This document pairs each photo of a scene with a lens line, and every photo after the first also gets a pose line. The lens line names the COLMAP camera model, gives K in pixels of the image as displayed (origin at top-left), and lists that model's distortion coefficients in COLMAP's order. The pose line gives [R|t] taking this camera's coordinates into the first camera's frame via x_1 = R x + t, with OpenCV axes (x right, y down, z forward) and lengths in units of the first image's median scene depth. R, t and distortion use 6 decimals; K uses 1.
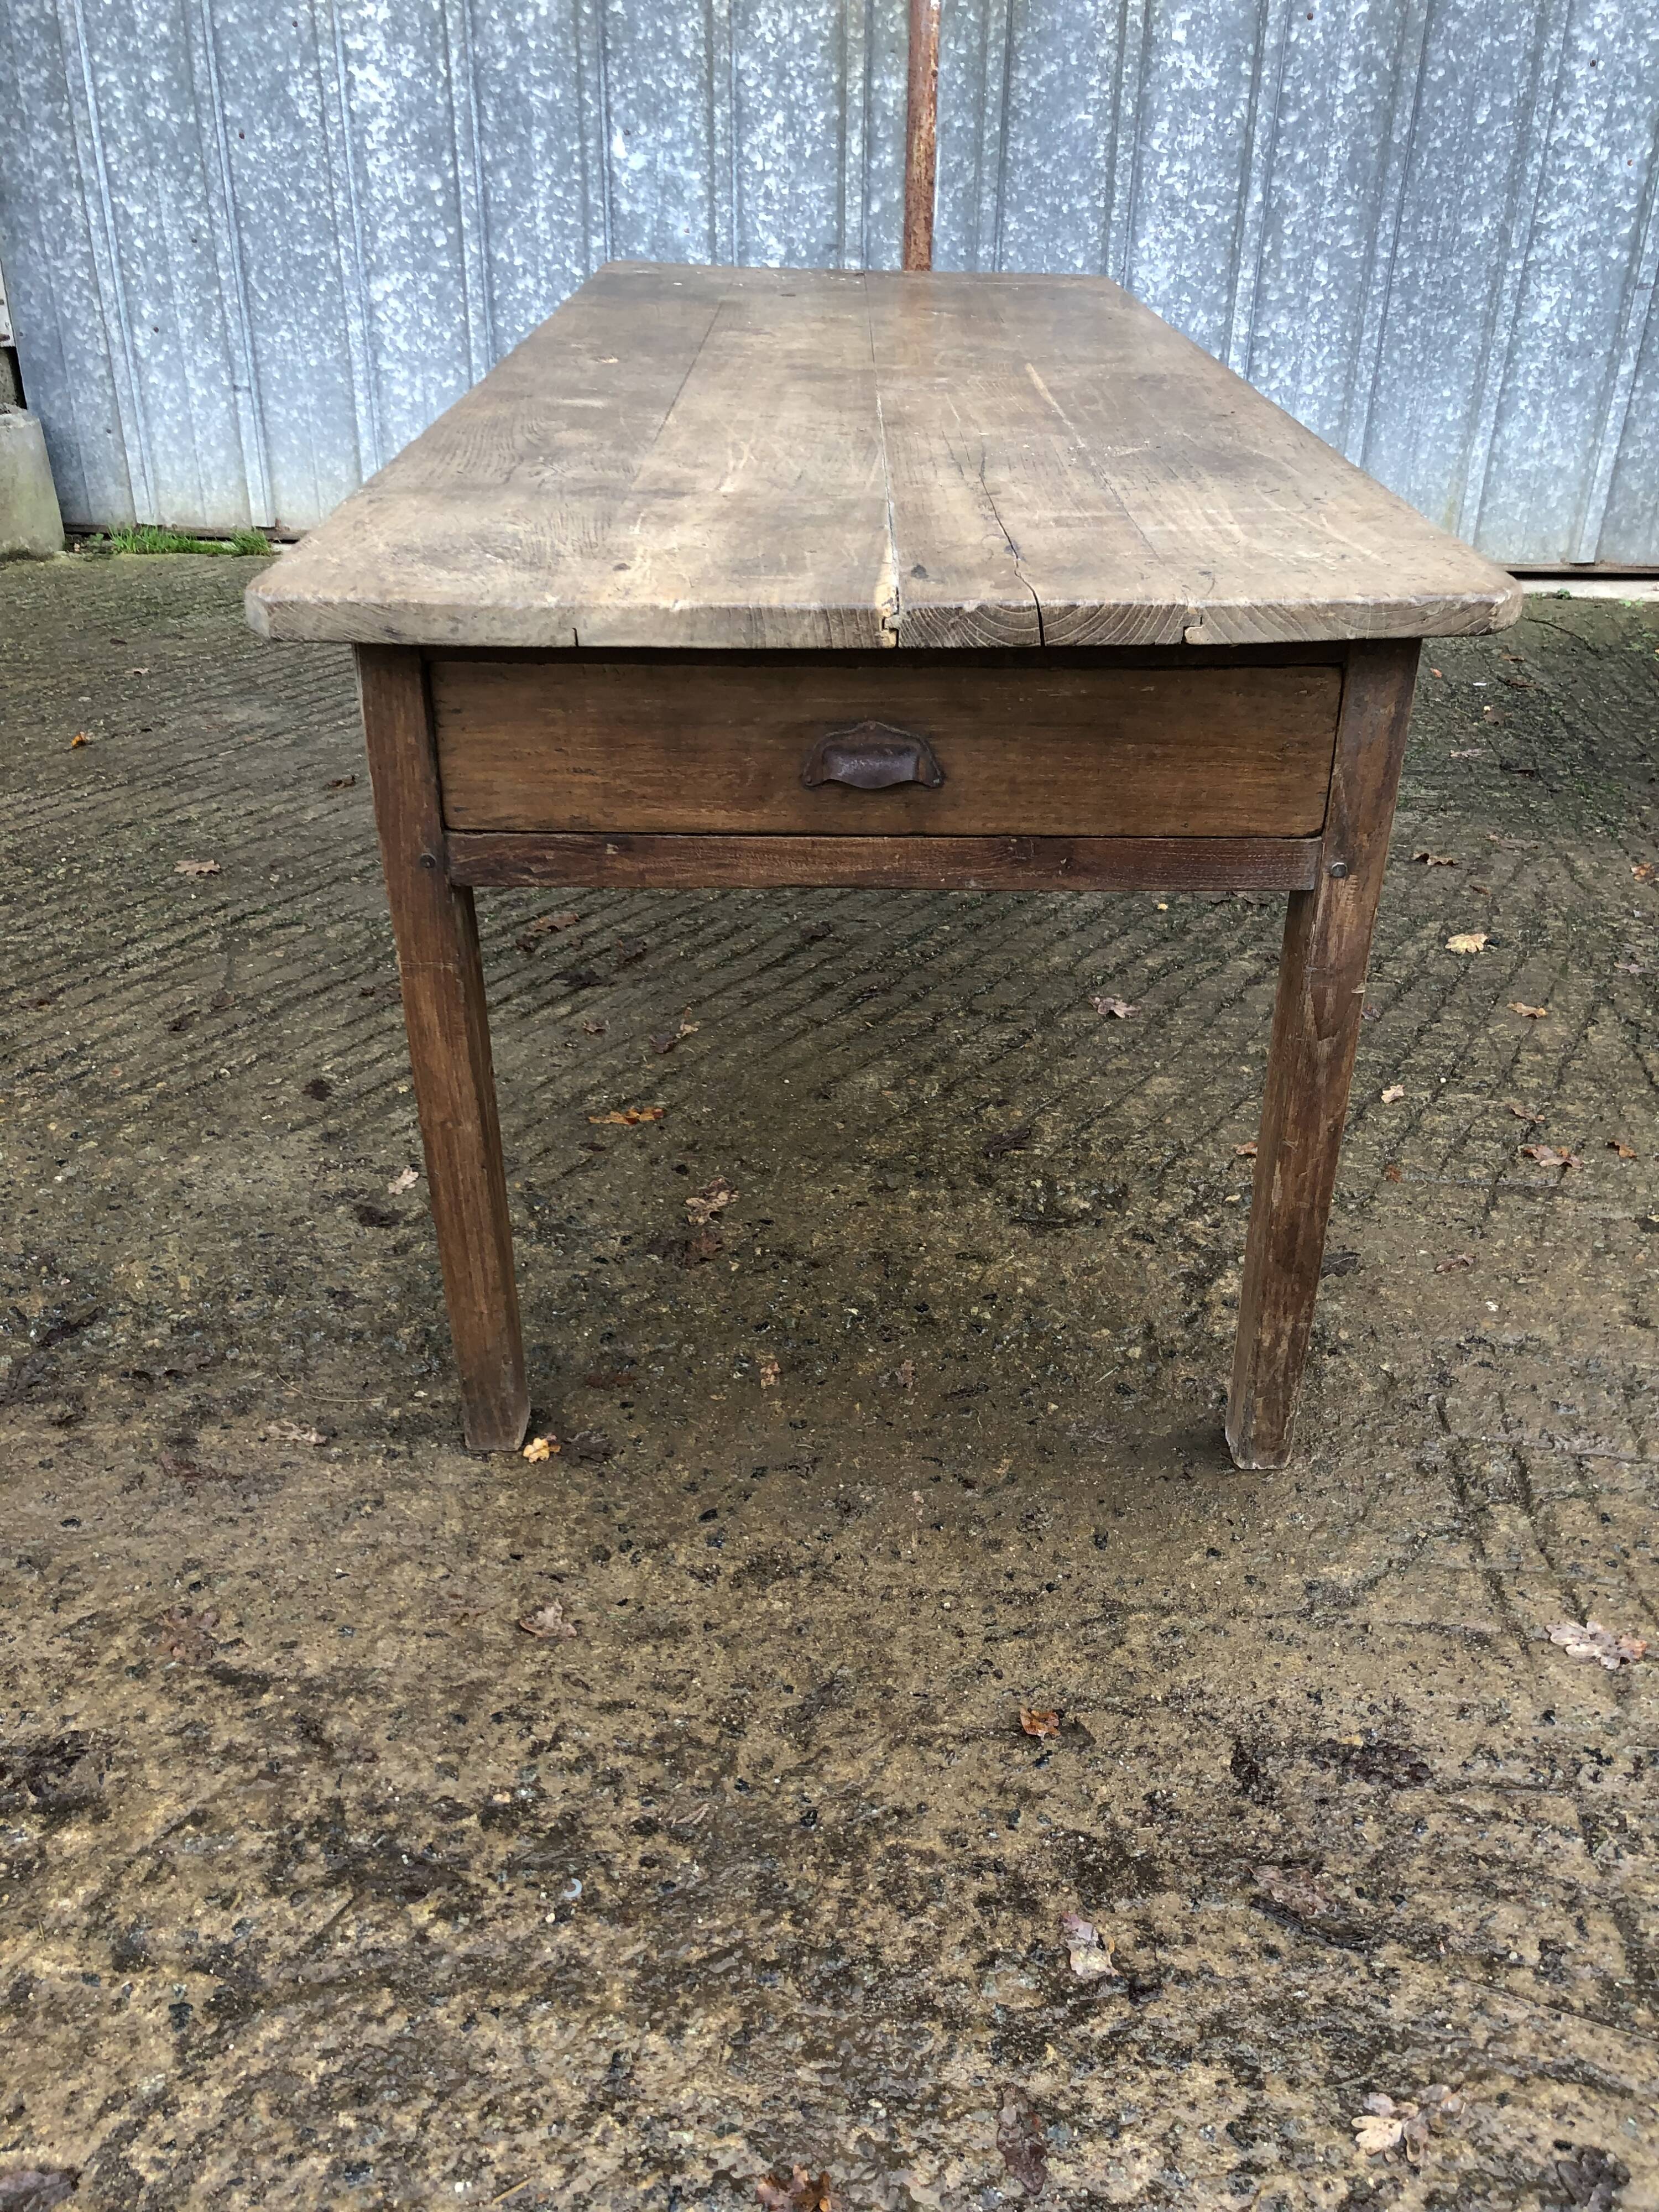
lens RADIAL K [[1824.9, 0, 830.4], [0, 1824.9, 1096.6], [0, 0, 1]] dist [0.015768, 0.001191]
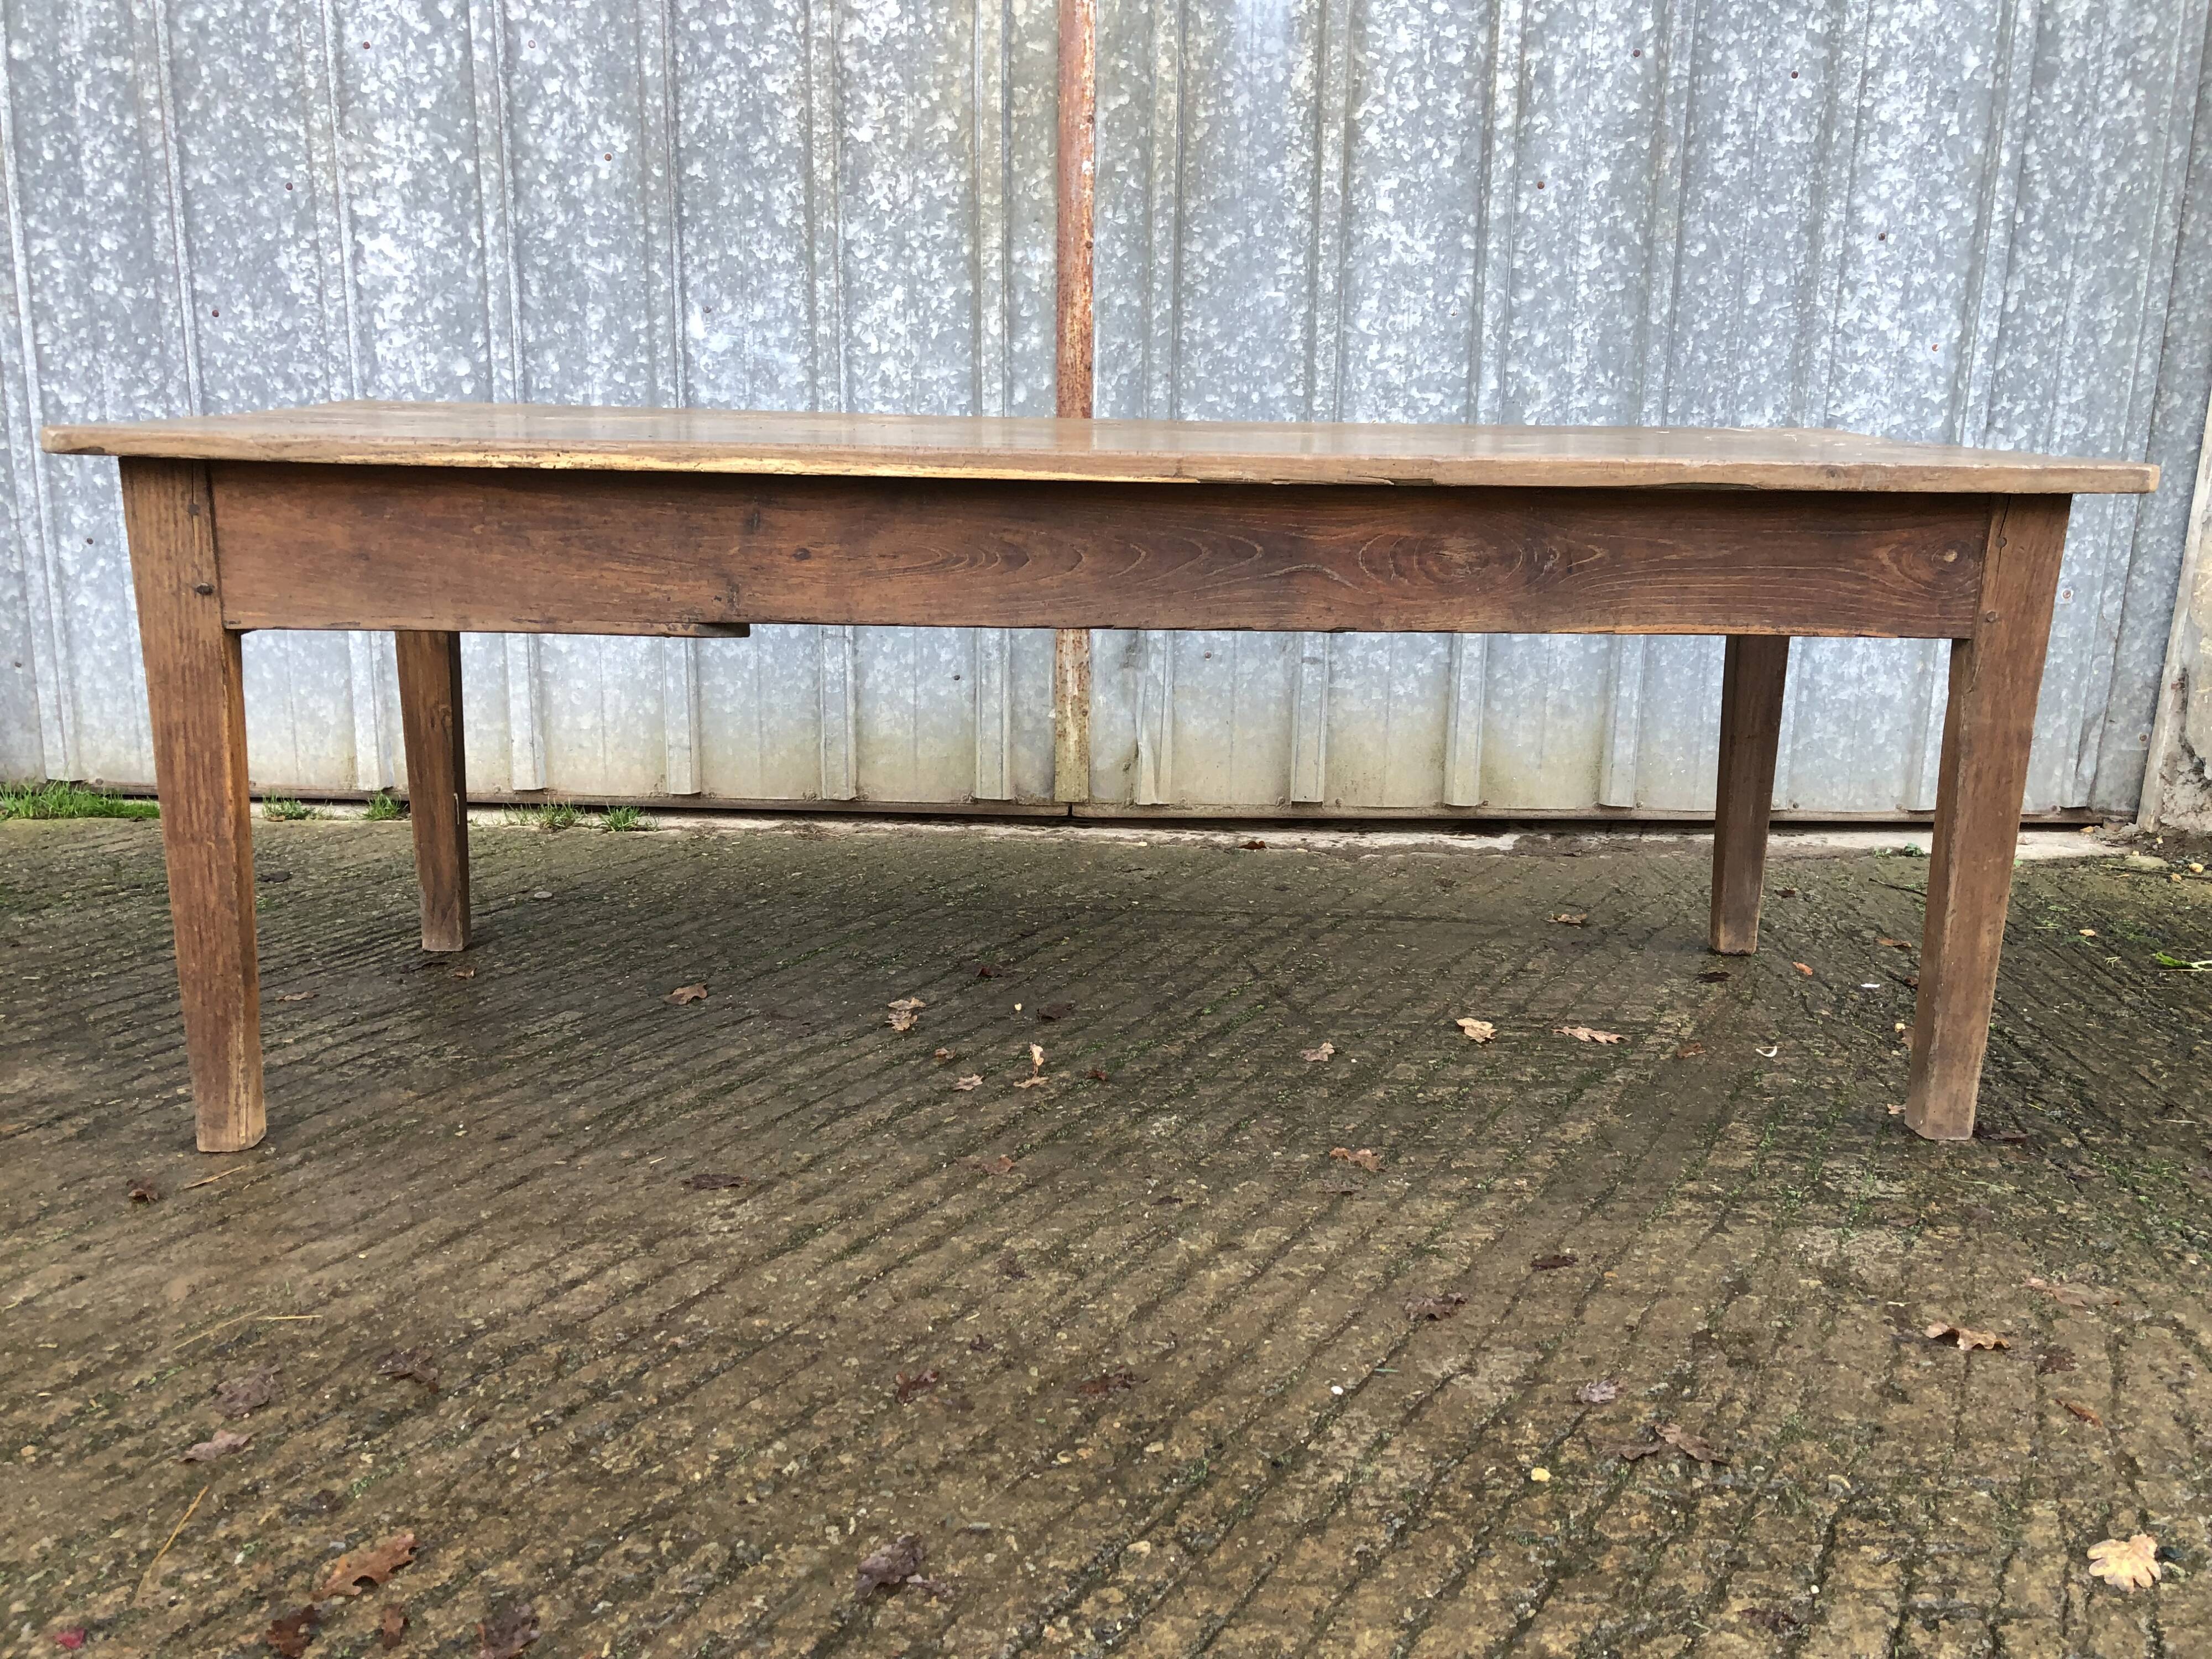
lens RADIAL K [[1824.9, 0, 1123.7], [0, 1824.9, 793.1], [0, 0, 1]] dist [0.015768, 0.001191]
pose [[0.997895, -0.010944, 0.063916, 0.017428], [0.027931, 0.962077, -0.271345, -0.102468], [-0.058523, 0.272559, 0.960357, 0.283937]]
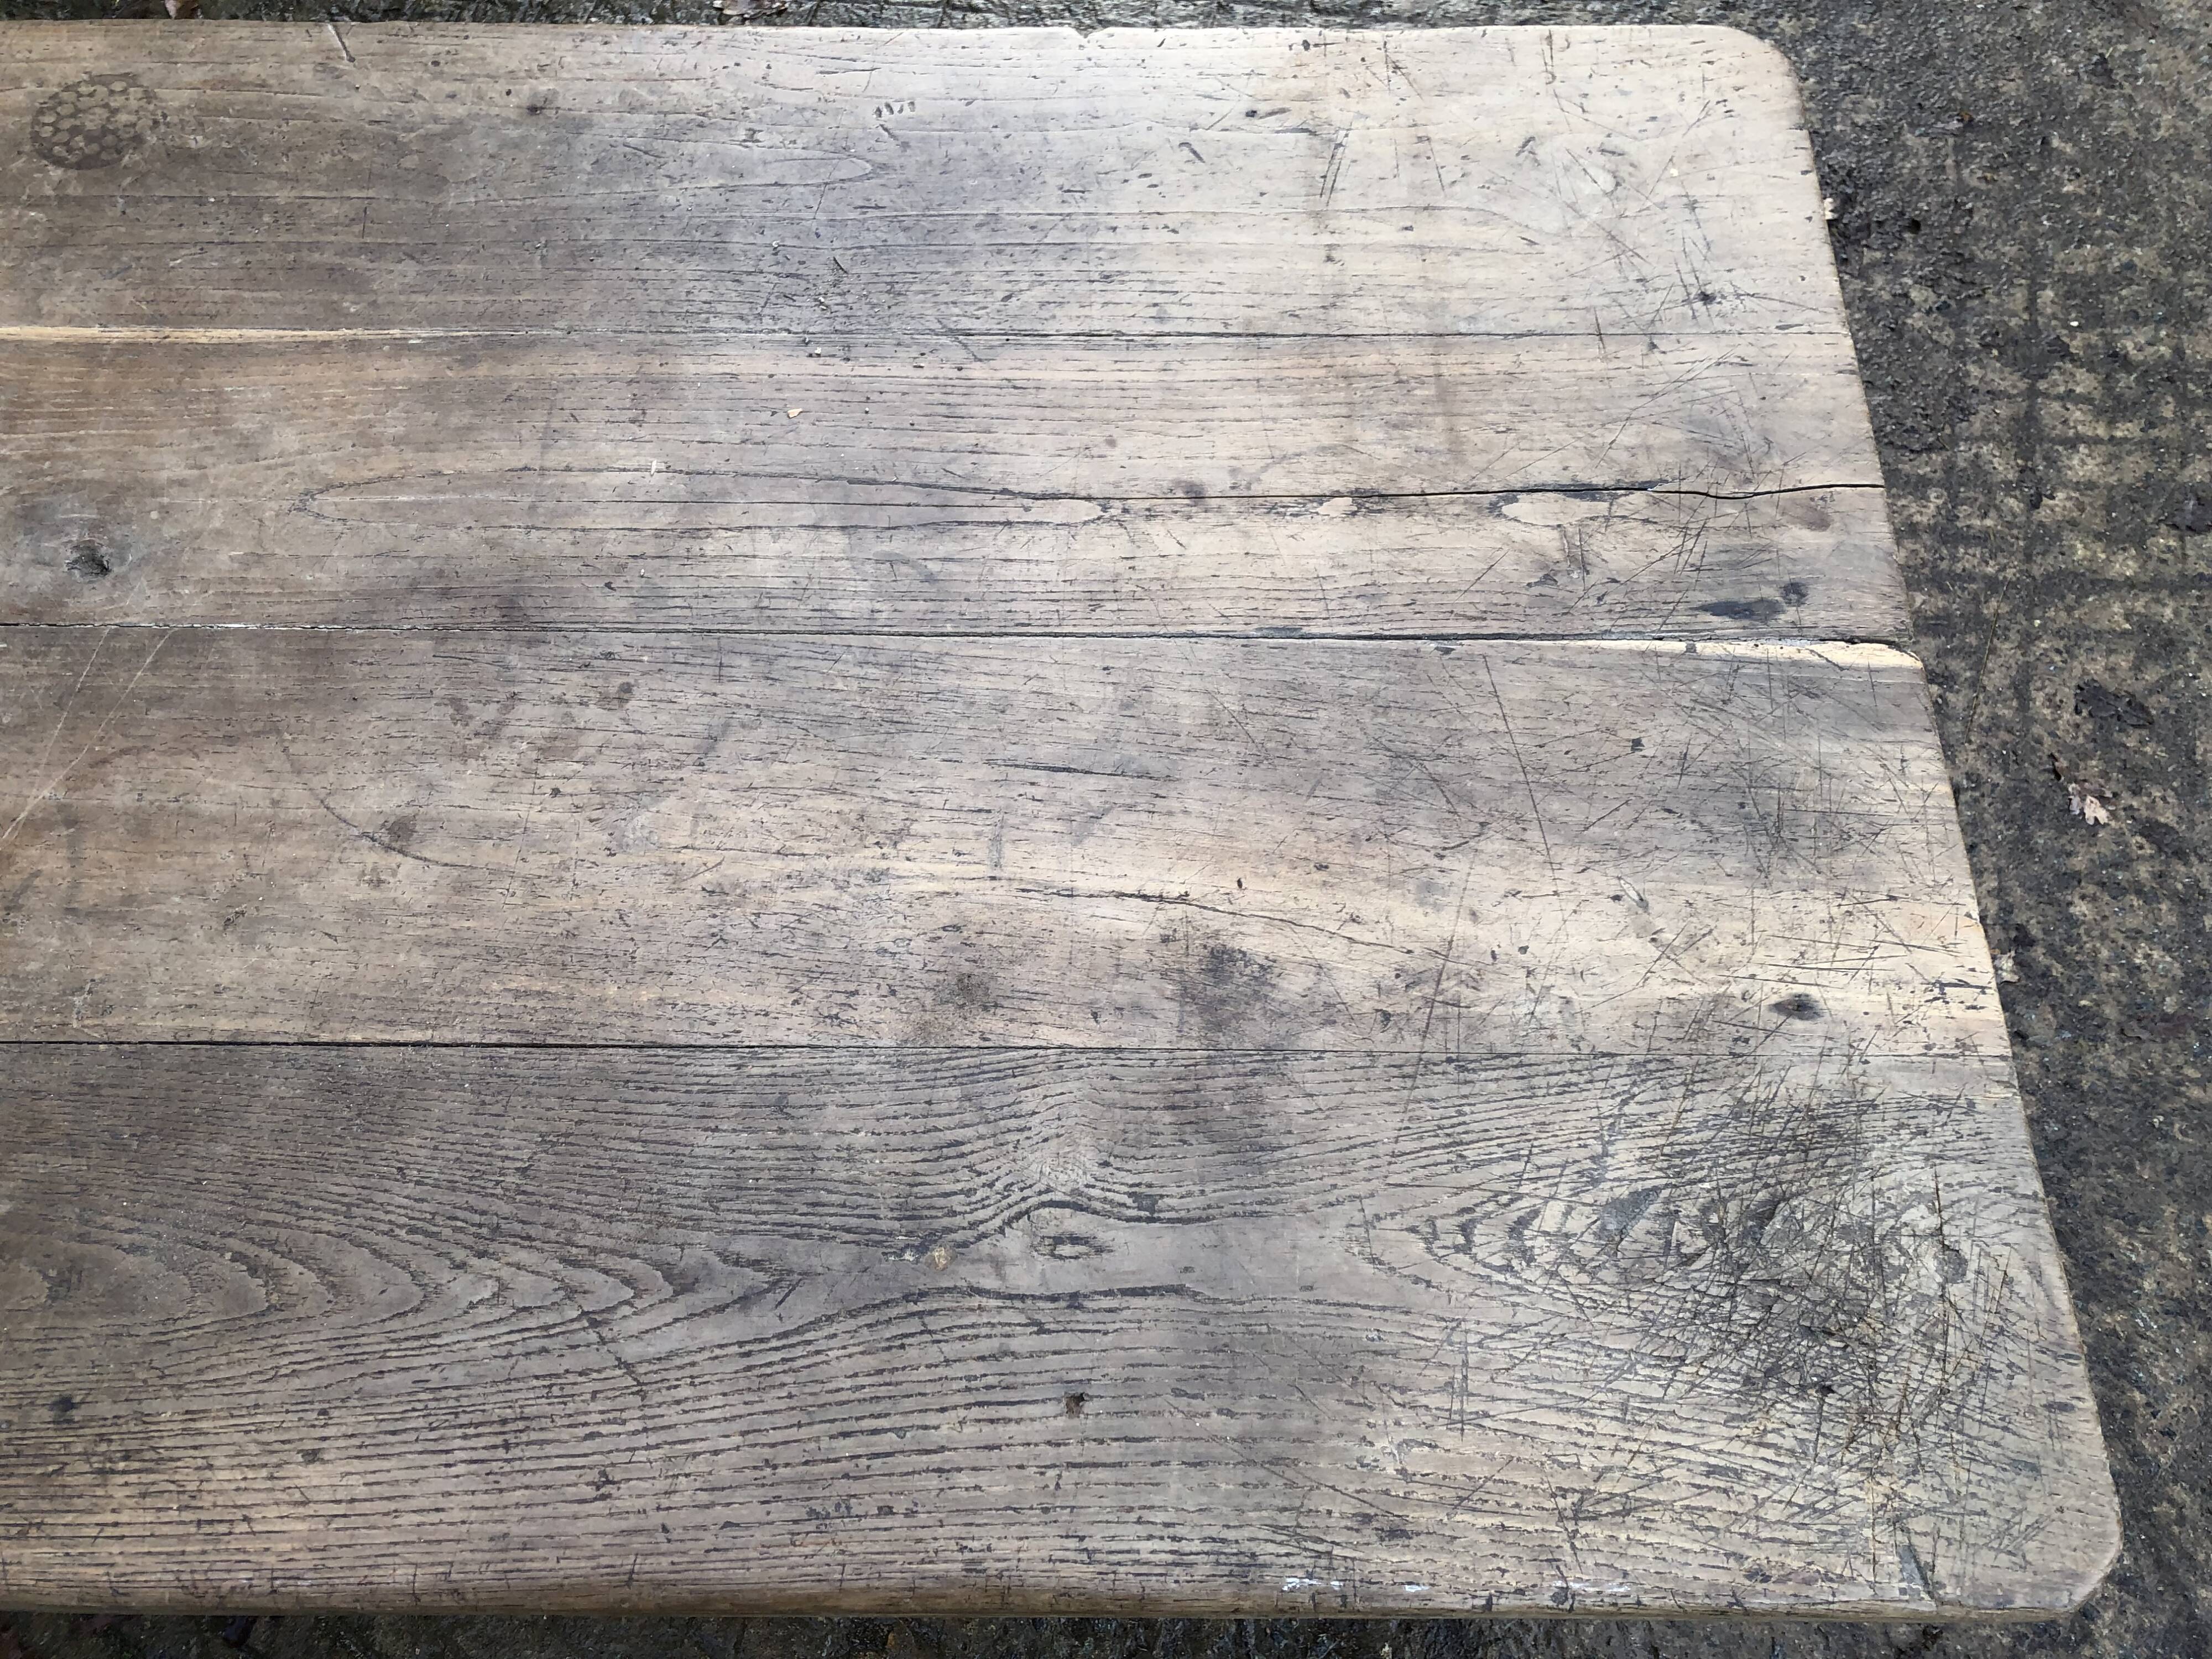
lens RADIAL K [[1824.9, 0, 1114.1], [0, 1824.9, 819.0], [0, 0, 1]] dist [0.015768, 0.001191]
pose [[-0.006748, -0.902441, 0.430760, -0.102566], [0.477163, 0.375658, 0.794479, -0.292541], [-0.878789, 0.210904, 0.428077, 0.289080]]
